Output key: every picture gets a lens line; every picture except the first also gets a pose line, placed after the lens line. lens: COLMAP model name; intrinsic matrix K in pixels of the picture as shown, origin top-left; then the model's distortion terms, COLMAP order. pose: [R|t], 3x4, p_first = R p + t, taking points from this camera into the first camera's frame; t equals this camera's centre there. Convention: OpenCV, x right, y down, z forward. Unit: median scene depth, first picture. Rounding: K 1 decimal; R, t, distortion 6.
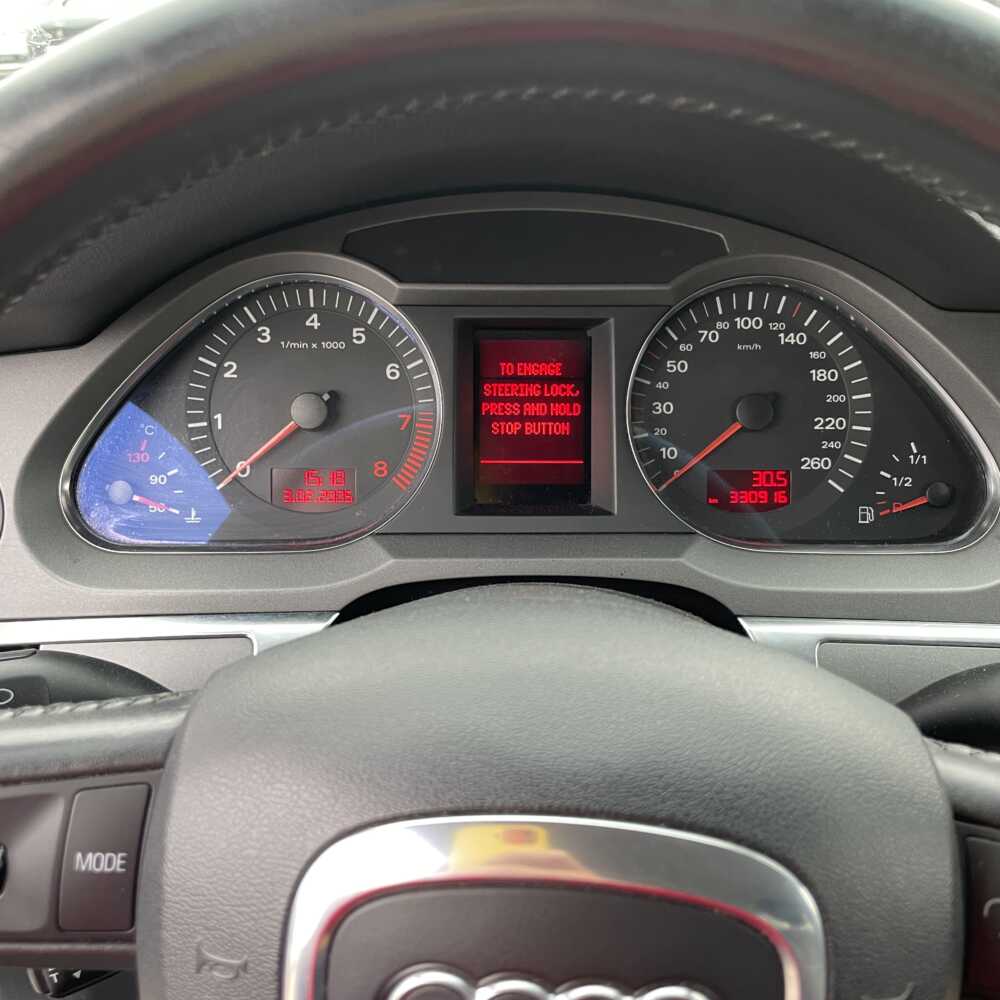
lens RADIAL K [[1004.5, 0, 509.1], [0, 1004.5, 487.6], [0, 0, 1]] dist [0.107547, -0.153345]
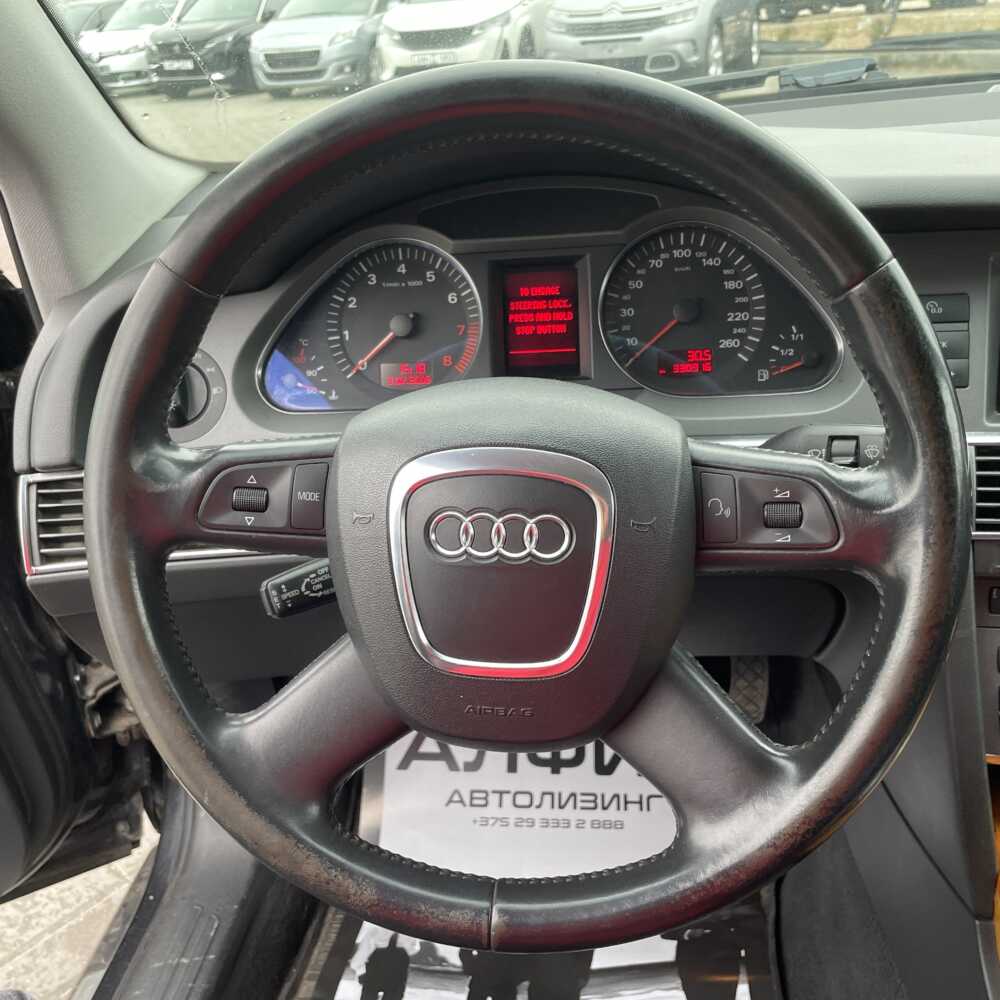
lens RADIAL K [[1004.5, 0, 509.1], [0, 1004.5, 487.6], [0, 0, 1]] dist [0.107547, -0.153345]
pose [[0.993032, -0.033909, -0.112864, 0.140014], [0.035830, 0.999245, 0.015037, 0.160226], [0.112269, -0.018976, 0.993497, -0.559492]]
